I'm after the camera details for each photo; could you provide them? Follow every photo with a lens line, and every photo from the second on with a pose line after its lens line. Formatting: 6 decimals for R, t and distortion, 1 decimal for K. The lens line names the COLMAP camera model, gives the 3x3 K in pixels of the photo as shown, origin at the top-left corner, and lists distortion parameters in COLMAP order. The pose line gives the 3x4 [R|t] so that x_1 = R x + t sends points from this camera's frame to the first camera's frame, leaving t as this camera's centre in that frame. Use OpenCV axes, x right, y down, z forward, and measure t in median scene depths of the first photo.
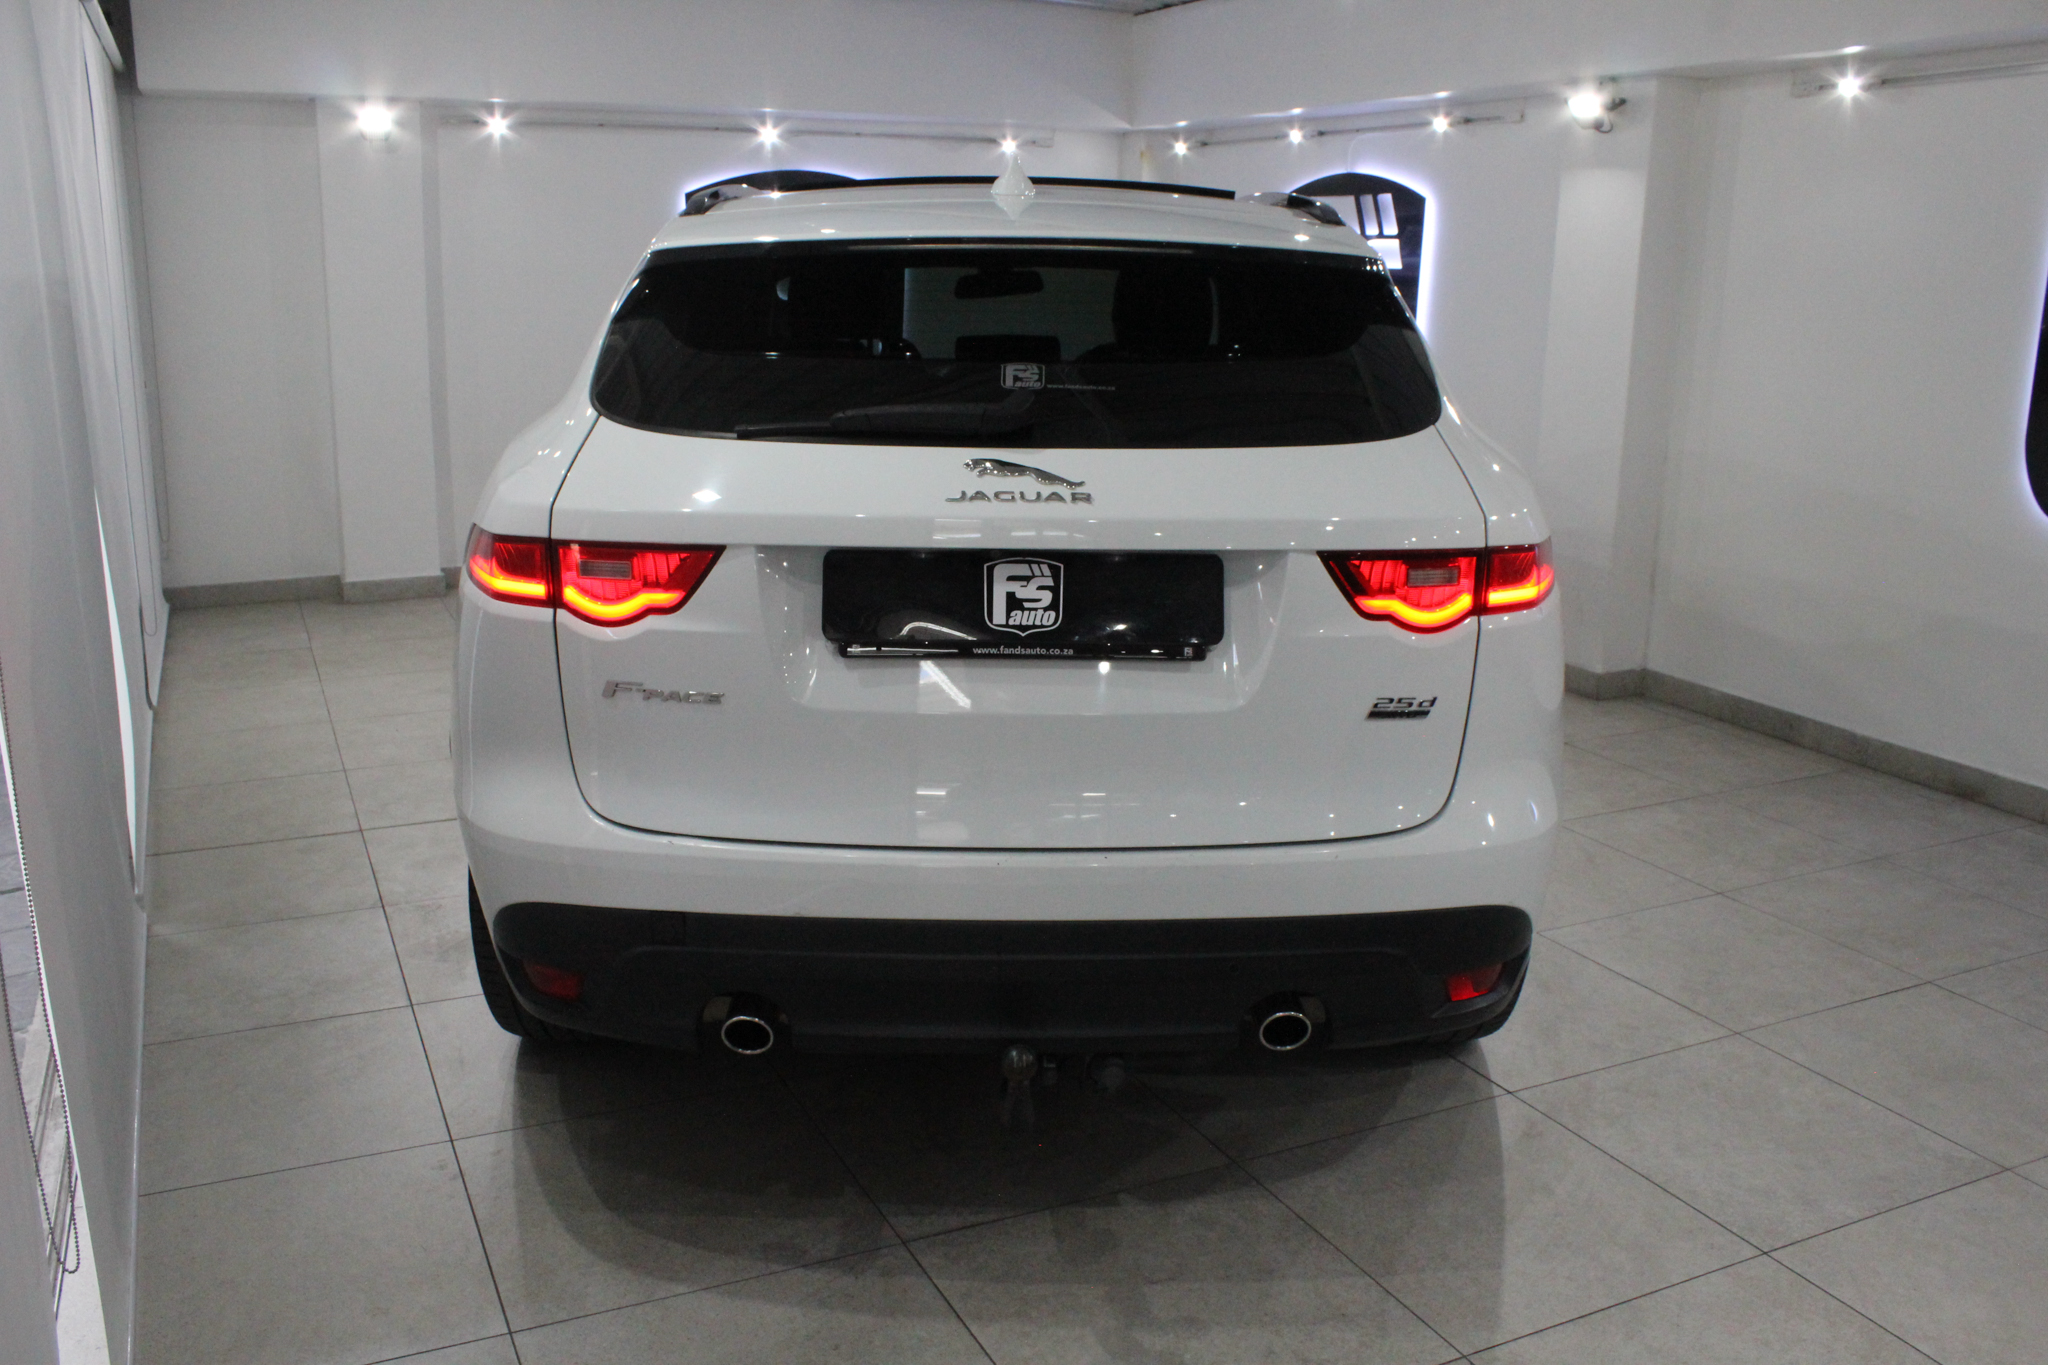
lens RADIAL K [[1726.2, 0, 1020.7], [0, 1726.2, 693.7], [0, 0, 1]] dist [-0.175886, 0.173708]
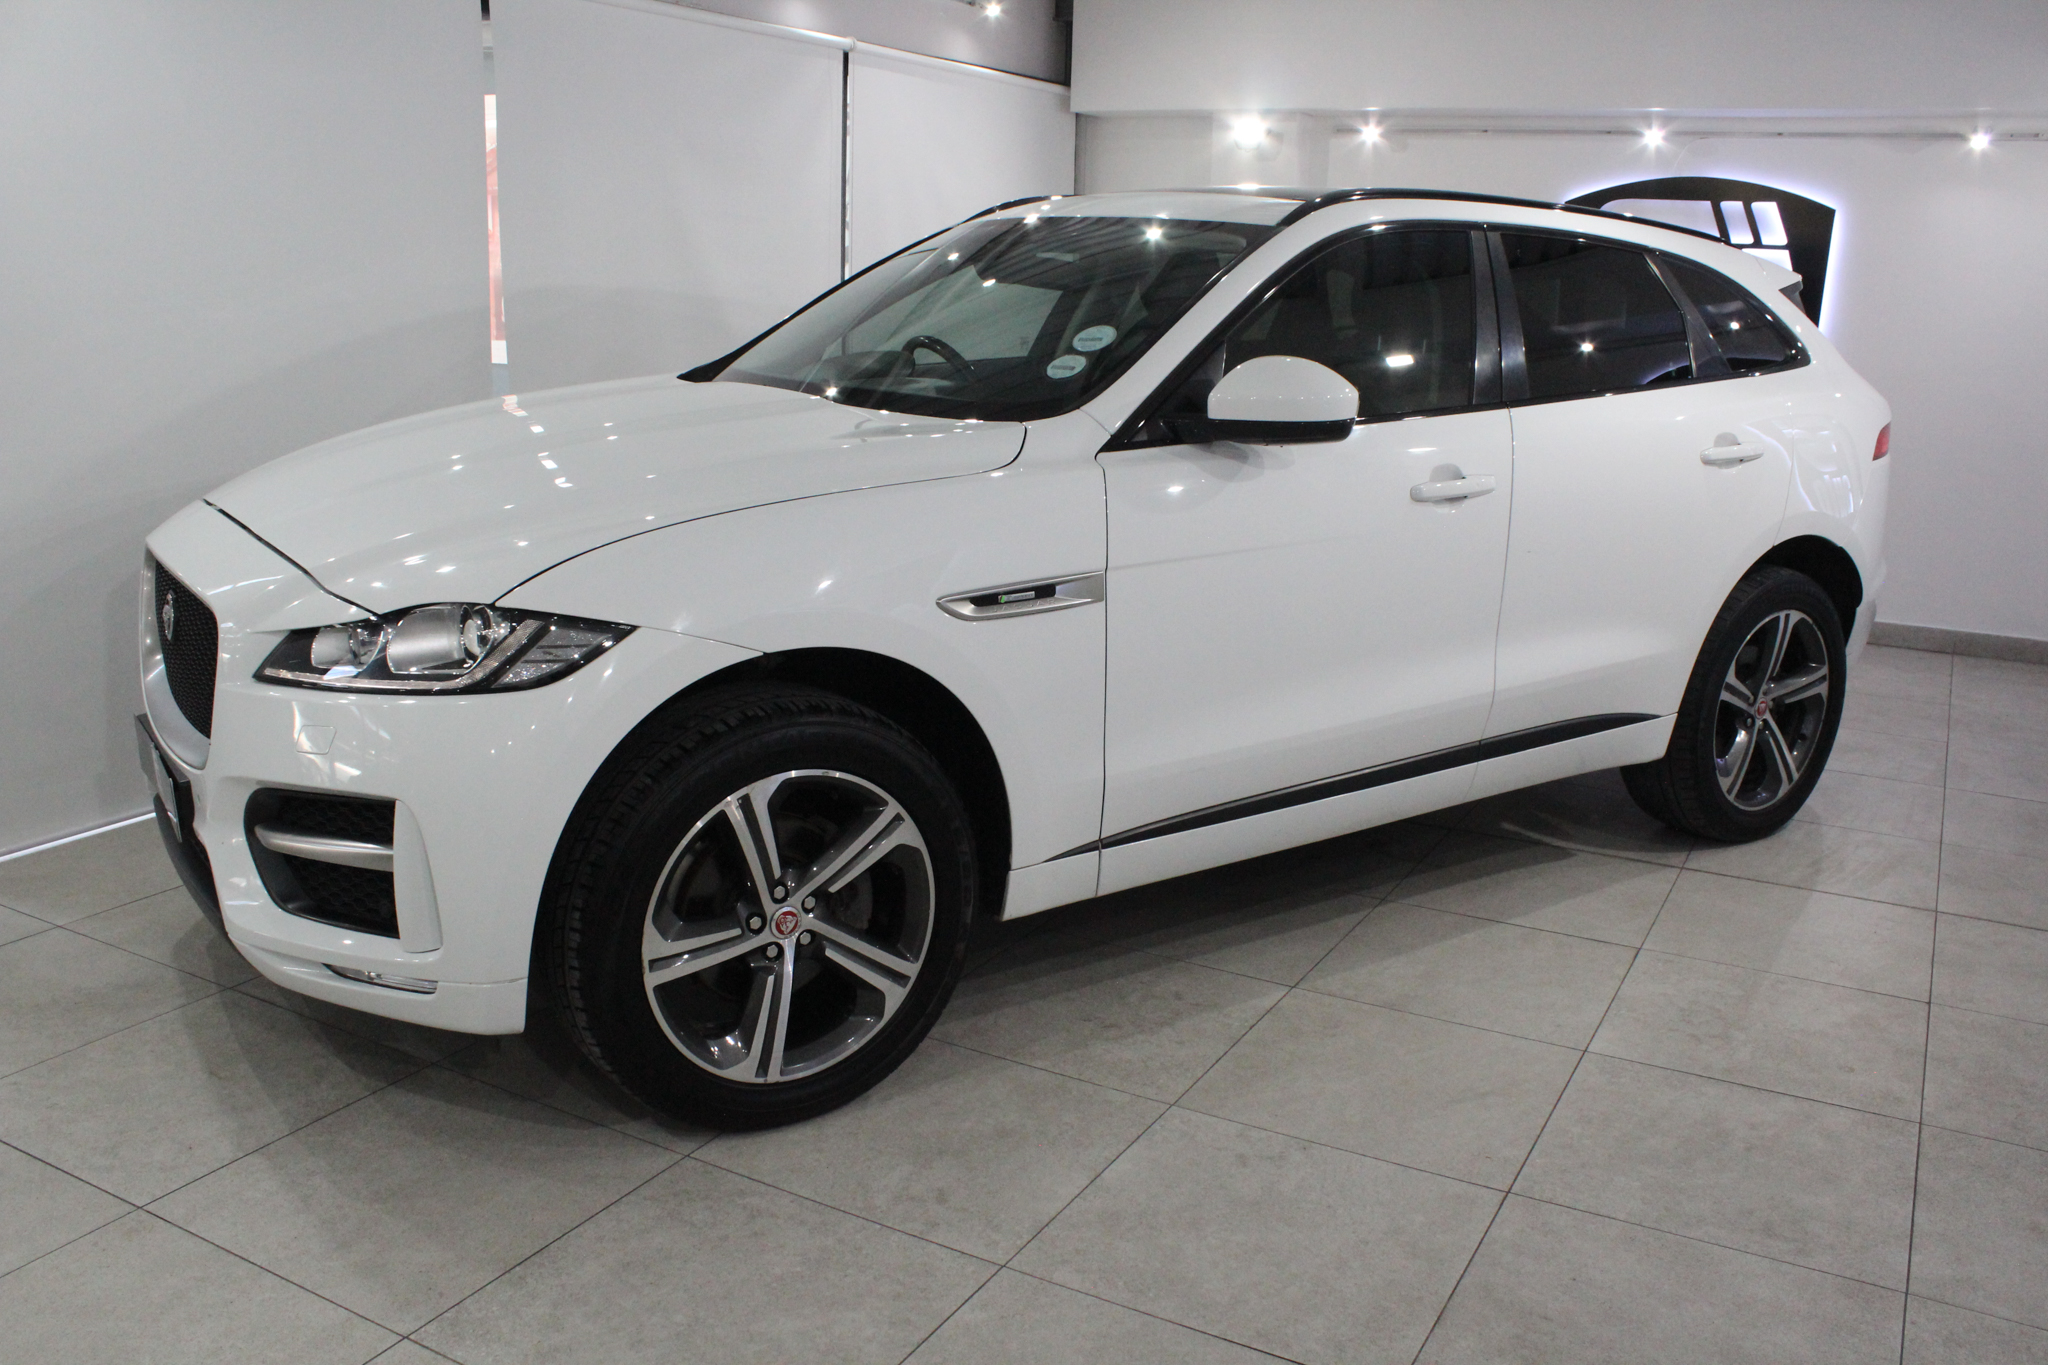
lens RADIAL K [[1732.4, 0, 1029.1], [0, 1732.4, 685.8], [0, 0, 1]] dist [-0.174273, 0.178201]
pose [[0.582278, 0.197930, -0.788527, 0.607338], [-0.215425, 0.972805, 0.085108, -0.069735], [0.783929, 0.120312, 0.609082, 0.322335]]
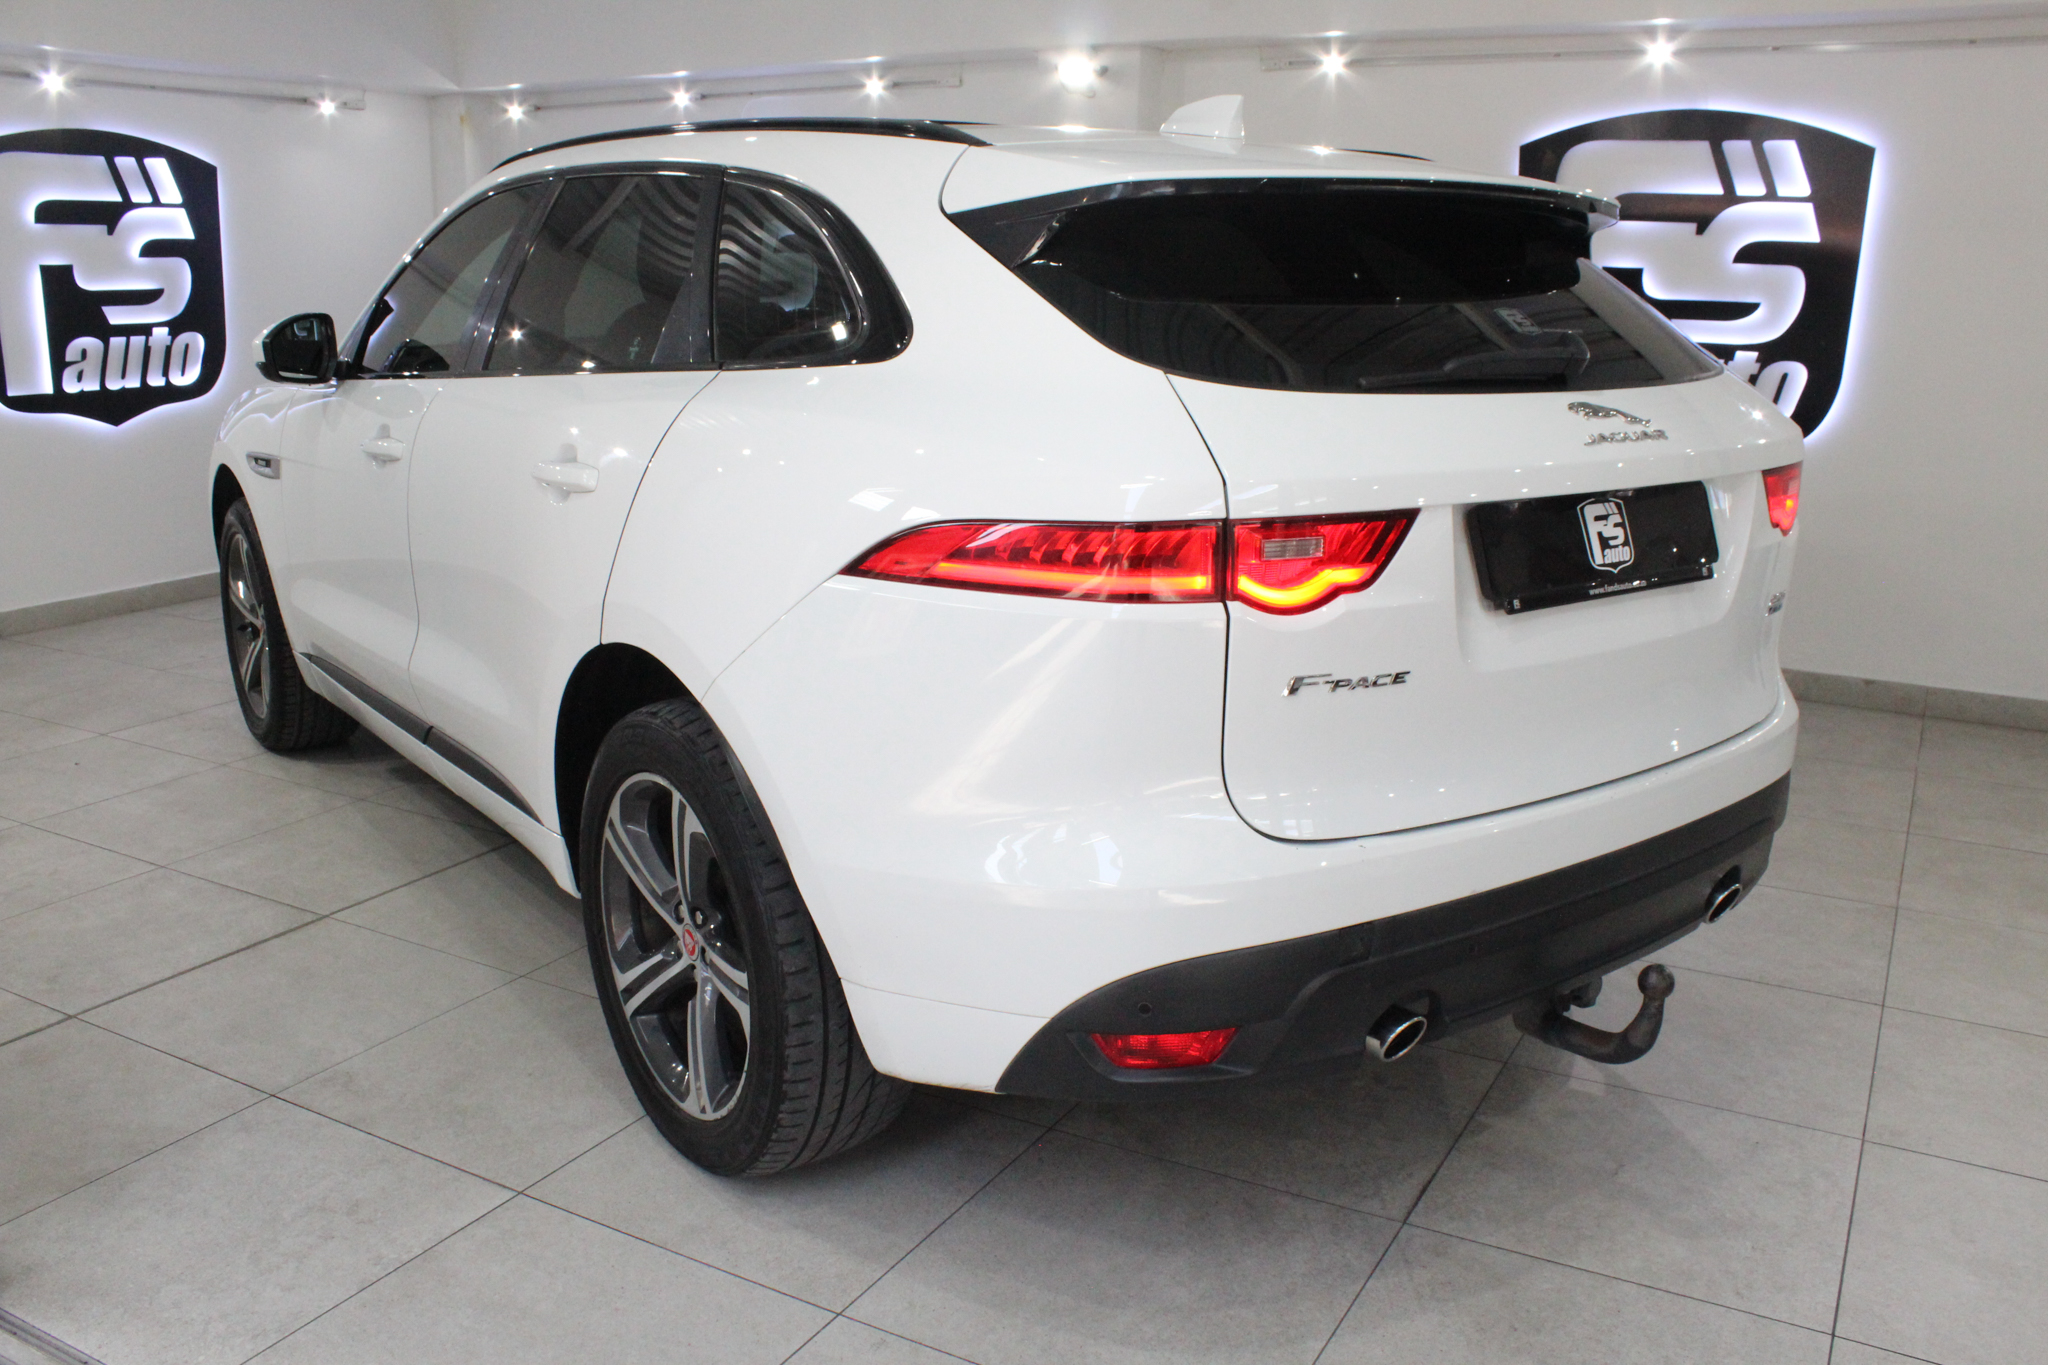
lens RADIAL K [[1726.2, 0, 1020.7], [0, 1726.2, 693.7], [0, 0, 1]] dist [-0.175886, 0.173708]
pose [[0.824757, -0.149897, 0.545259, -0.345700], [0.143337, 0.988153, 0.054842, -0.027738], [-0.547020, 0.032925, 0.836472, 0.142851]]
